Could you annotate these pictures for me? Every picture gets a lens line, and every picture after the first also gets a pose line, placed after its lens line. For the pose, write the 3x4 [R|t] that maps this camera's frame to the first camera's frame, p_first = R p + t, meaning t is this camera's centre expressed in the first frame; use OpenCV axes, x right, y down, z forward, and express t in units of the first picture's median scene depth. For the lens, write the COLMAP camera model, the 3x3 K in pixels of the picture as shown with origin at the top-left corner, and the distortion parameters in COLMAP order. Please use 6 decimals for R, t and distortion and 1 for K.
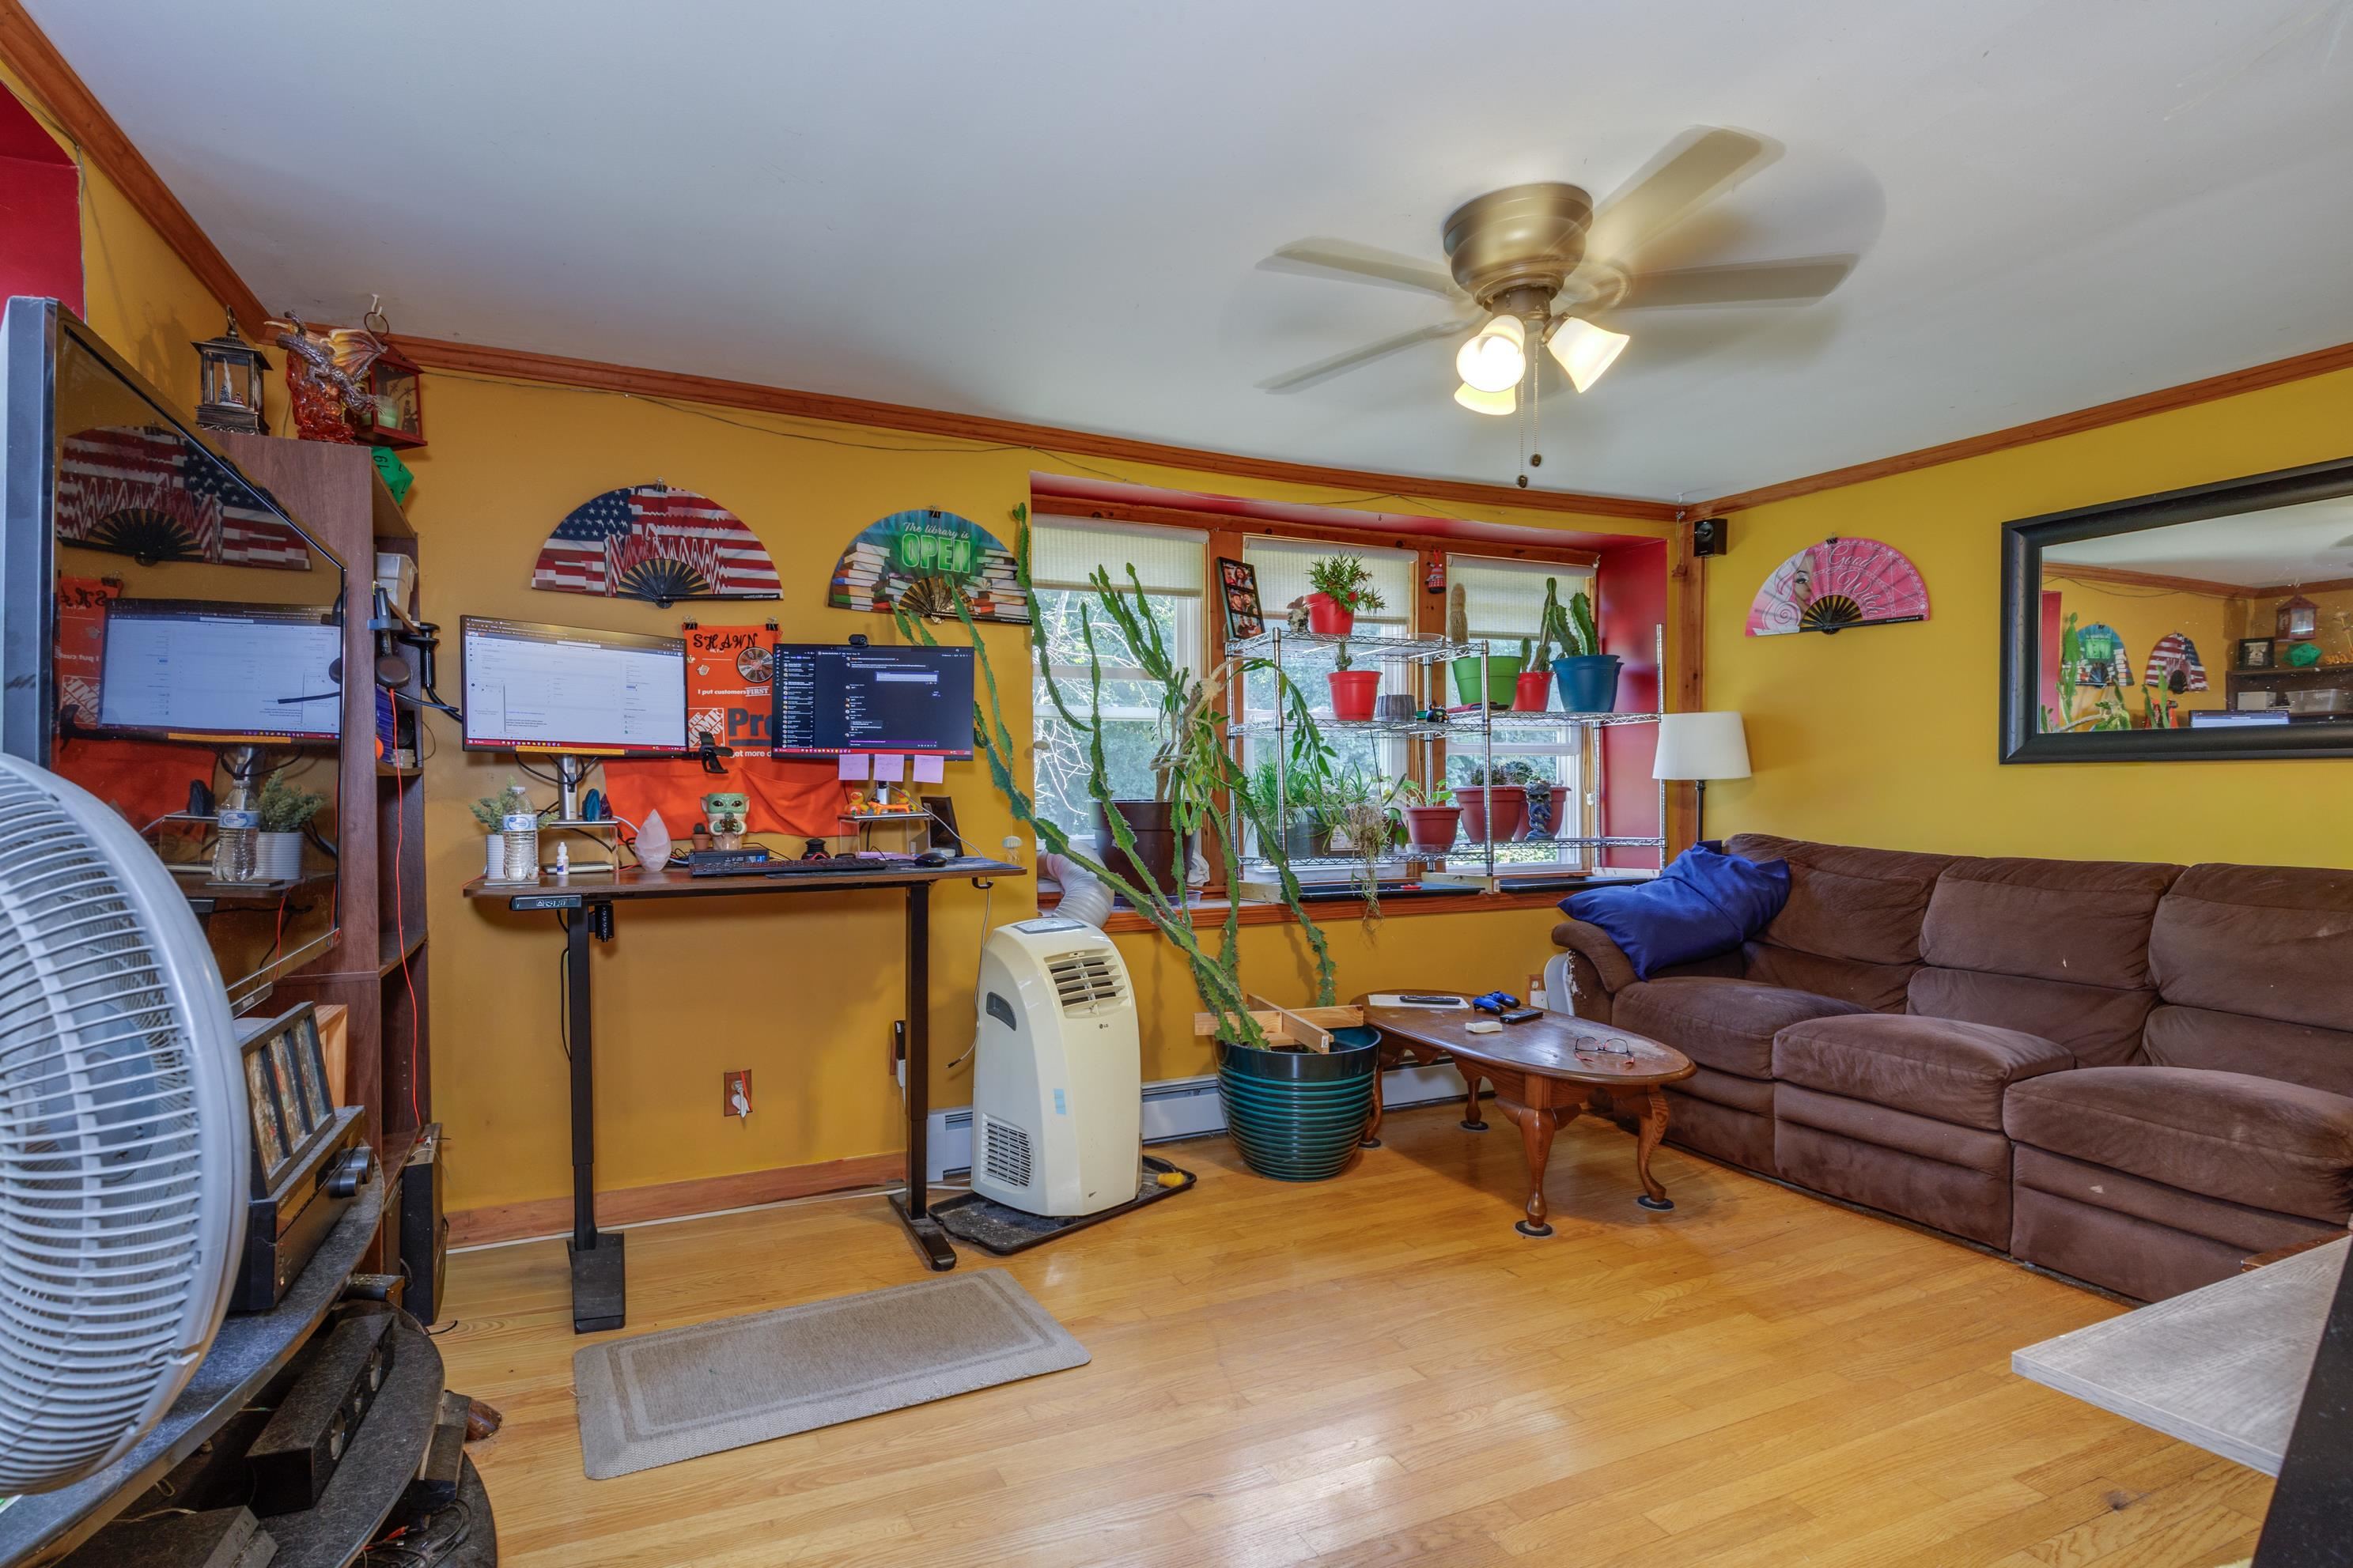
lens RADIAL K [[1070.8, 0, 1225.2], [0, 1070.8, 836.0], [0, 0, 1]] dist [0.004138, -0.000510]
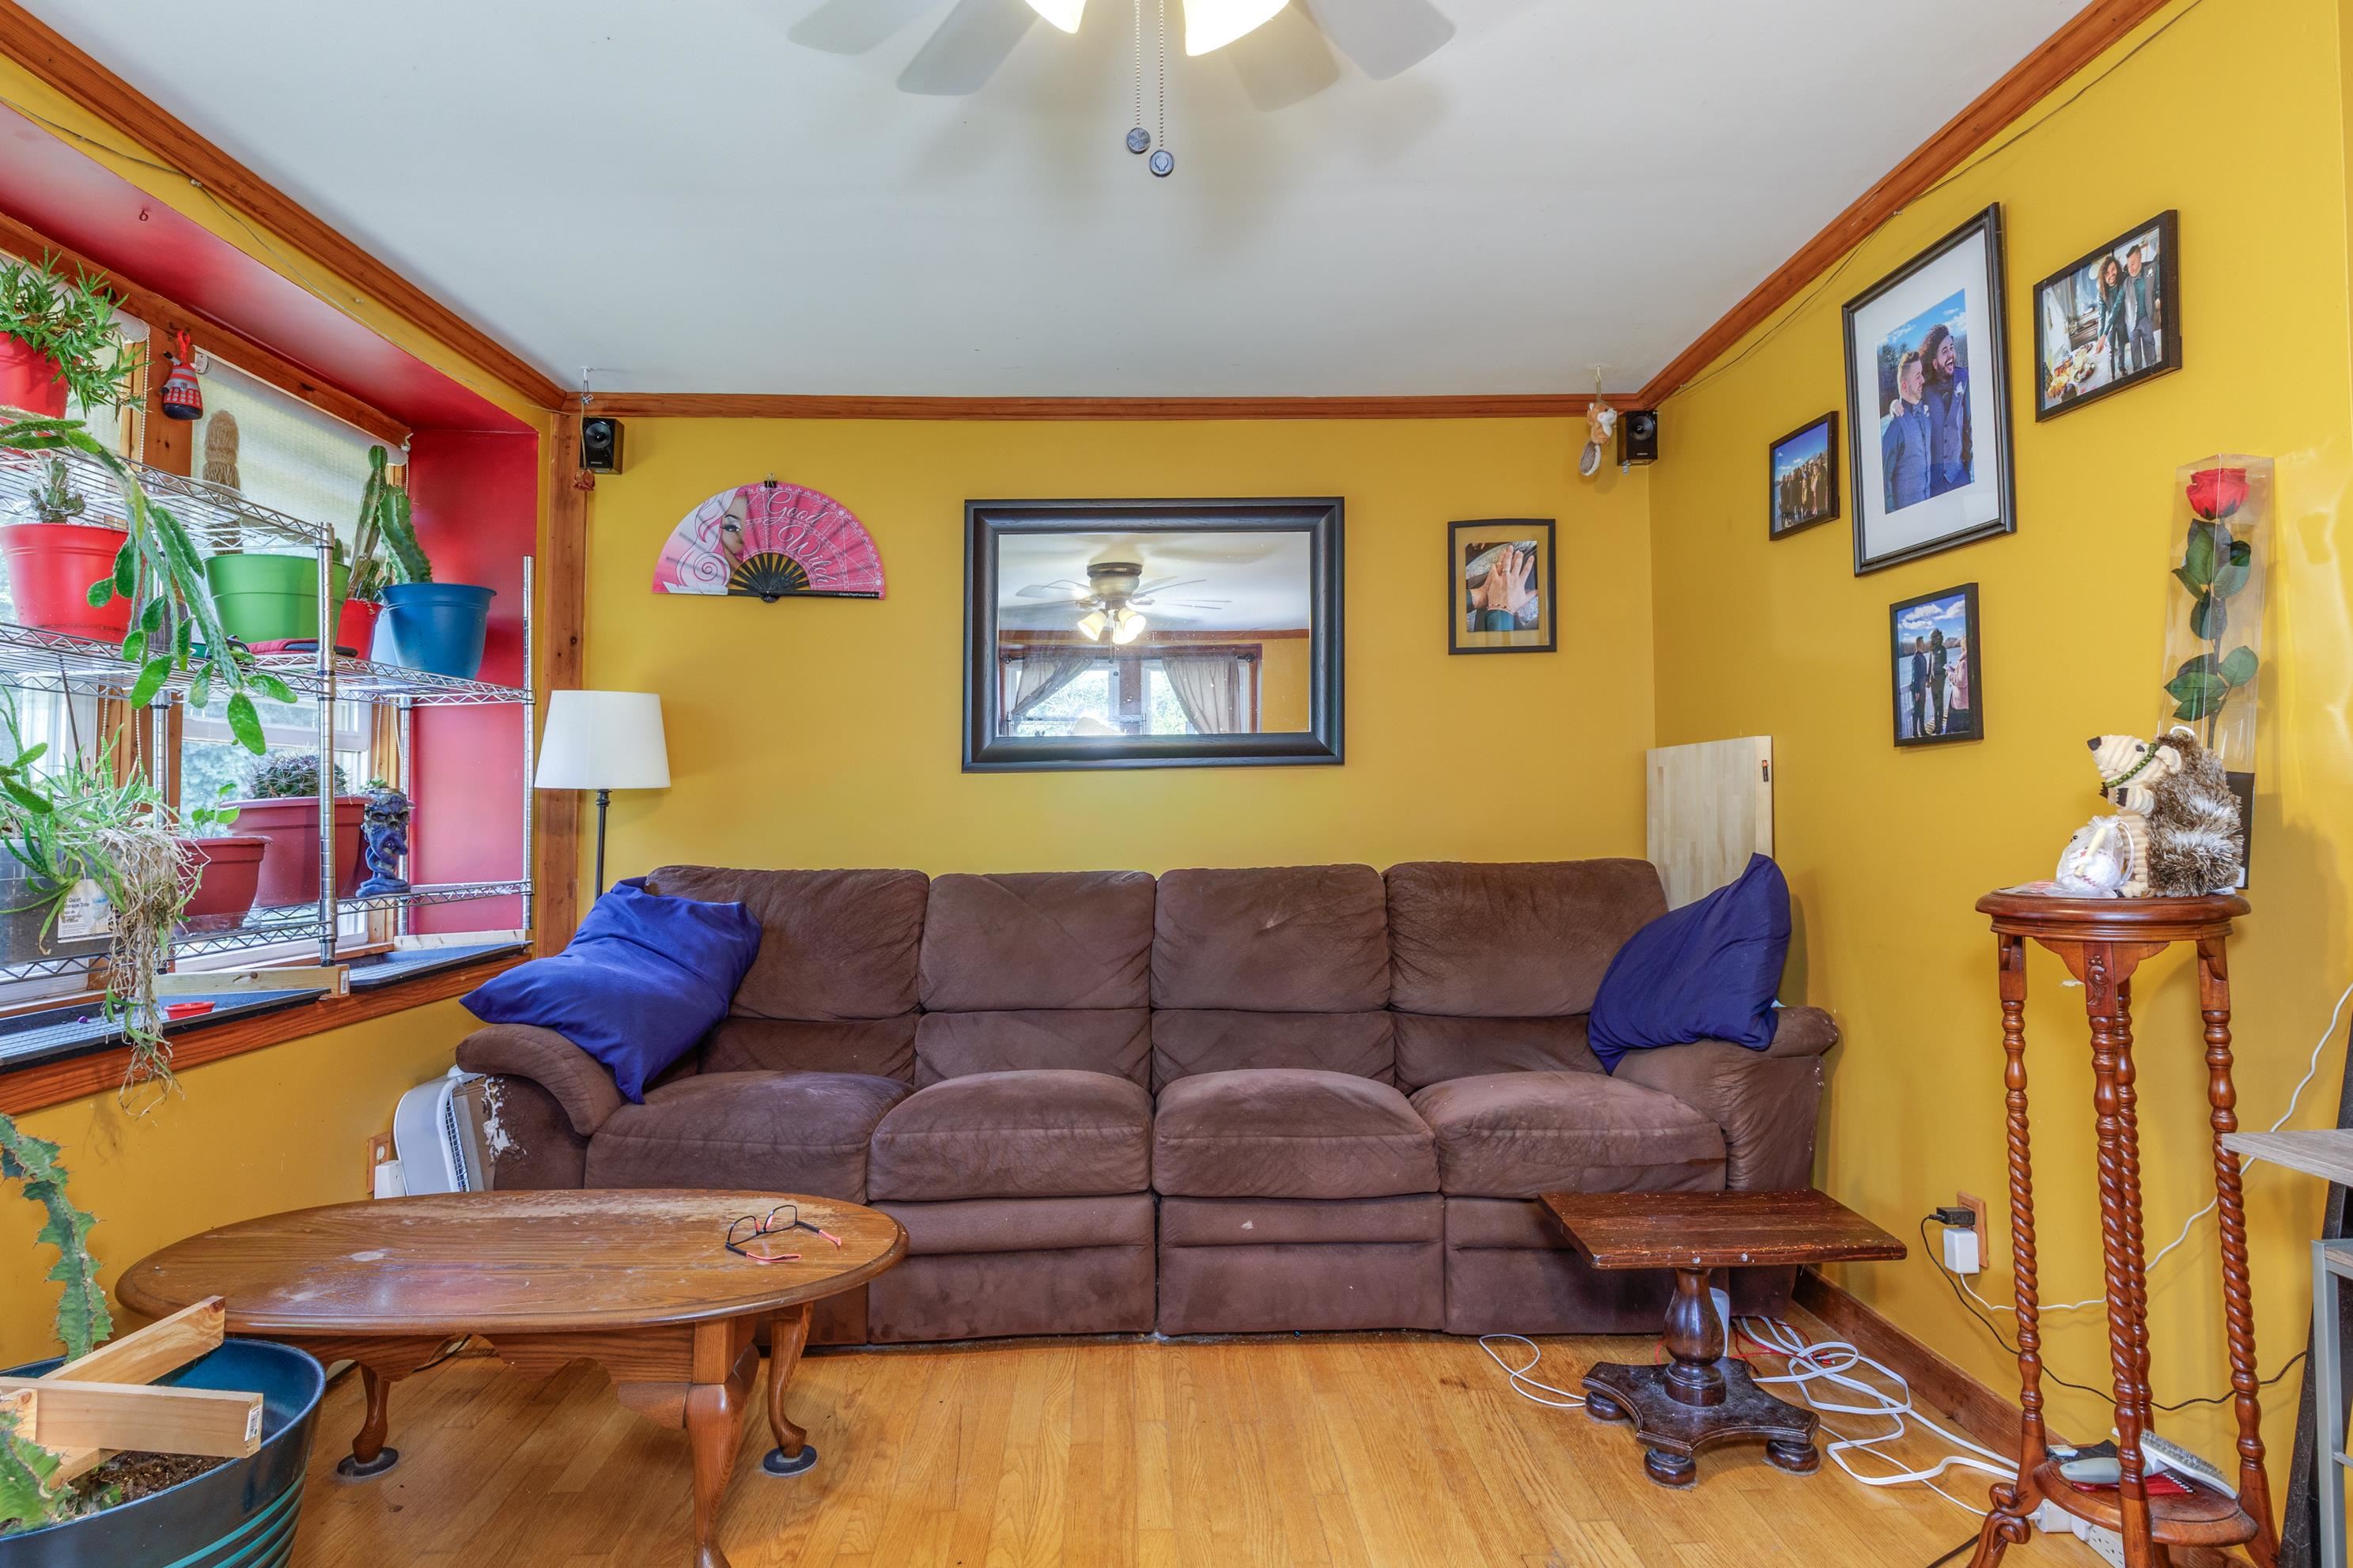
lens RADIAL K [[1284.3, 0, 1168.3], [0, 1284.3, 765.4], [0, 0, 1]] dist [0.005030, -0.001376]
pose [[0.472838, 0.022310, 0.880867, -0.123191], [0.056033, 0.996895, -0.055326, -0.002756], [-0.879366, 0.075518, 0.470119, 0.334174]]
